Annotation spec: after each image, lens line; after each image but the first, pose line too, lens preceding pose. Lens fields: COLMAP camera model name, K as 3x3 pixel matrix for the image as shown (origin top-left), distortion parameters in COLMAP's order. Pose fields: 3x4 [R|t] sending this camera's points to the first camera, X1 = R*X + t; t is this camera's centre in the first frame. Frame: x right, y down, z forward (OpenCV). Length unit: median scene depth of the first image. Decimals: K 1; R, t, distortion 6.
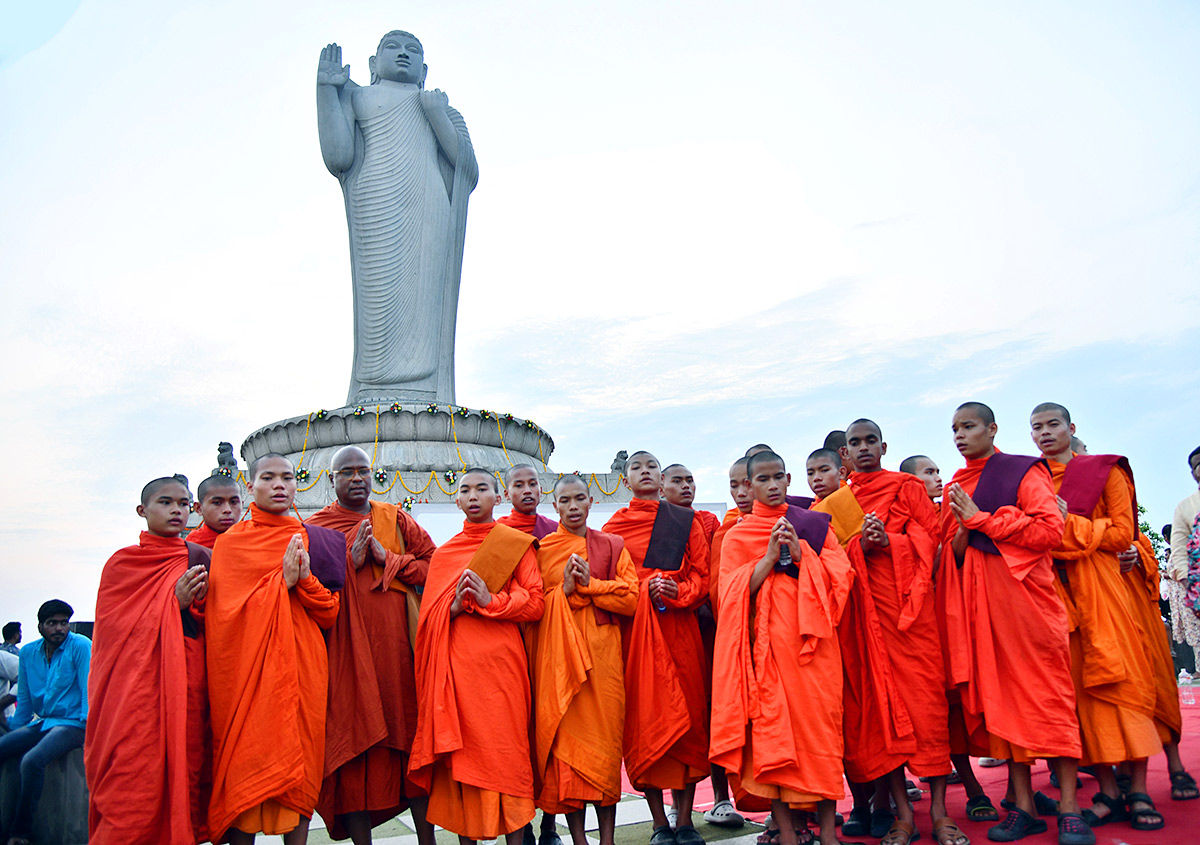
lens RADIAL K [[881.4, 0, 612.7], [0, 881.4, 424.5], [0, 0, 1]] dist [-0.085728, 0.002251]
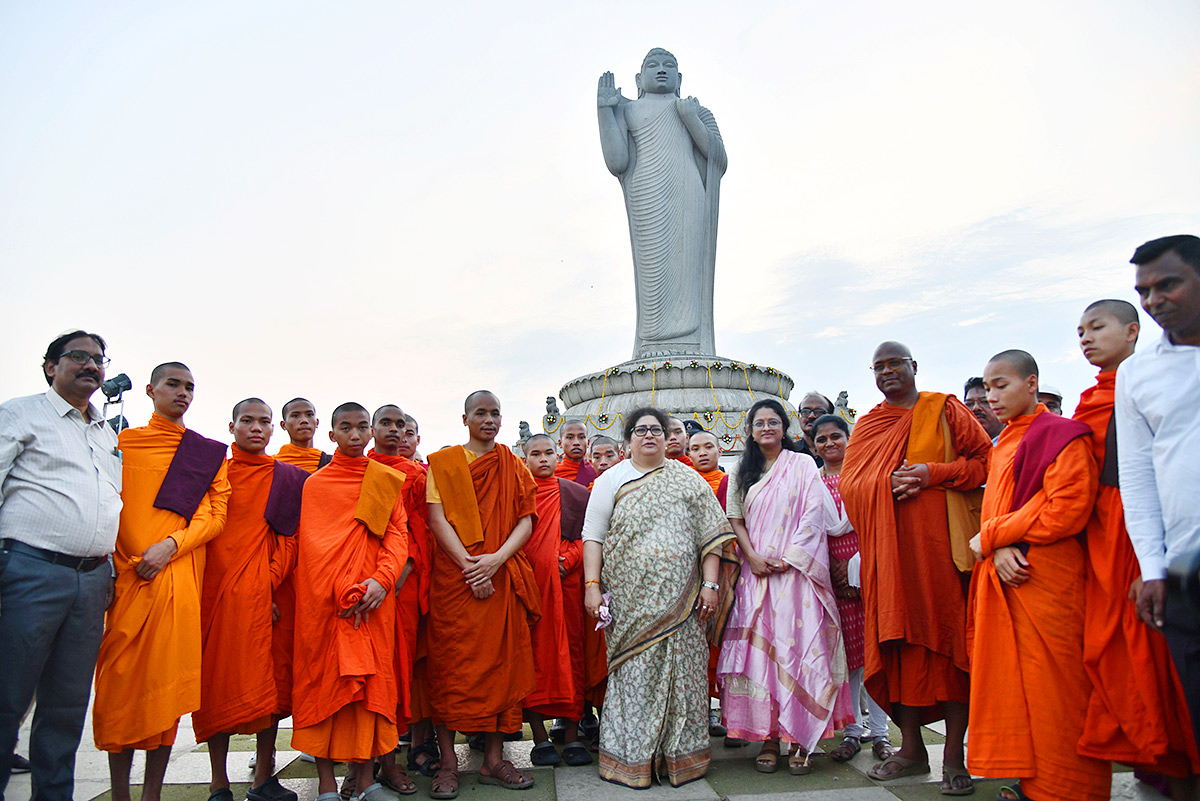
lens RADIAL K [[819.6, 0, 592.0], [0, 819.6, 405.2], [0, 0, 1]] dist [-0.121217, 0.068958]
pose [[0.936765, -0.010613, -0.349798, 0.091496], [0.046616, 0.994417, 0.094667, -0.088935], [0.346840, -0.104987, 0.932030, -0.241074]]
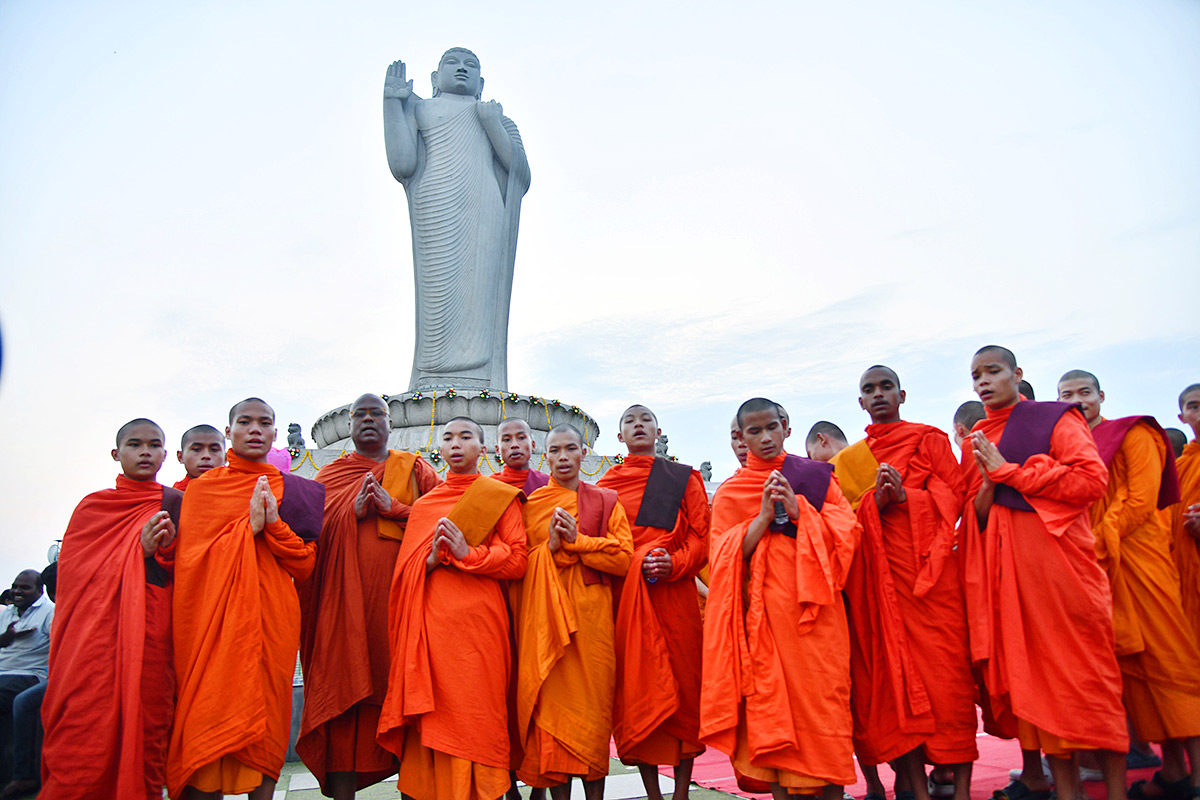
lens RADIAL K [[819.6, 0, 592.0], [0, 819.6, 404.7], [0, 0, 1]] dist [-0.121217, 0.068958]
pose [[0.996413, 0.004138, -0.084524, 0.009732], [-0.005300, 0.999895, -0.013522, 0.007925], [0.084459, 0.013922, 0.996330, 0.022071]]
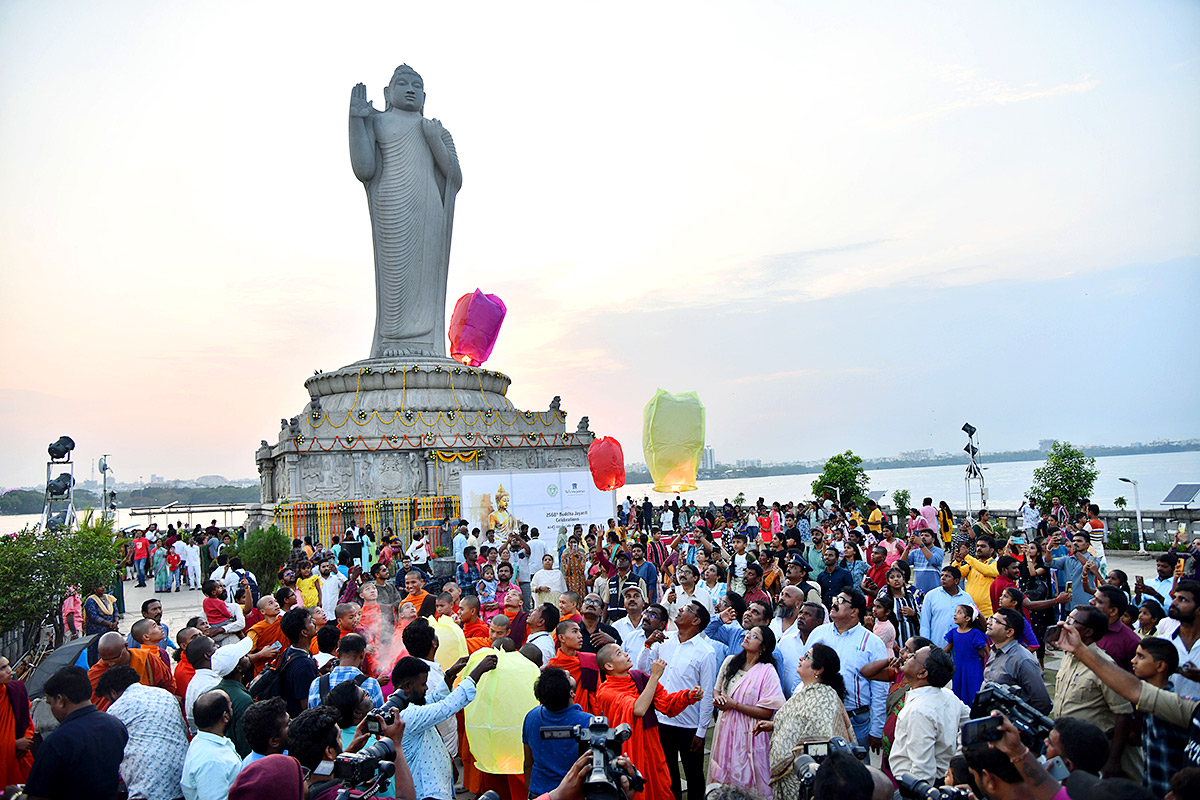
lens RADIAL K [[819.6, 0, 592.0], [0, 819.6, 404.7], [0, 0, 1]] dist [-0.121217, 0.068958]
pose [[0.996432, 0.040673, 0.073955, -0.040908], [-0.052486, 0.984802, 0.165560, -0.231257], [-0.066098, -0.168851, 0.983423, -0.508699]]
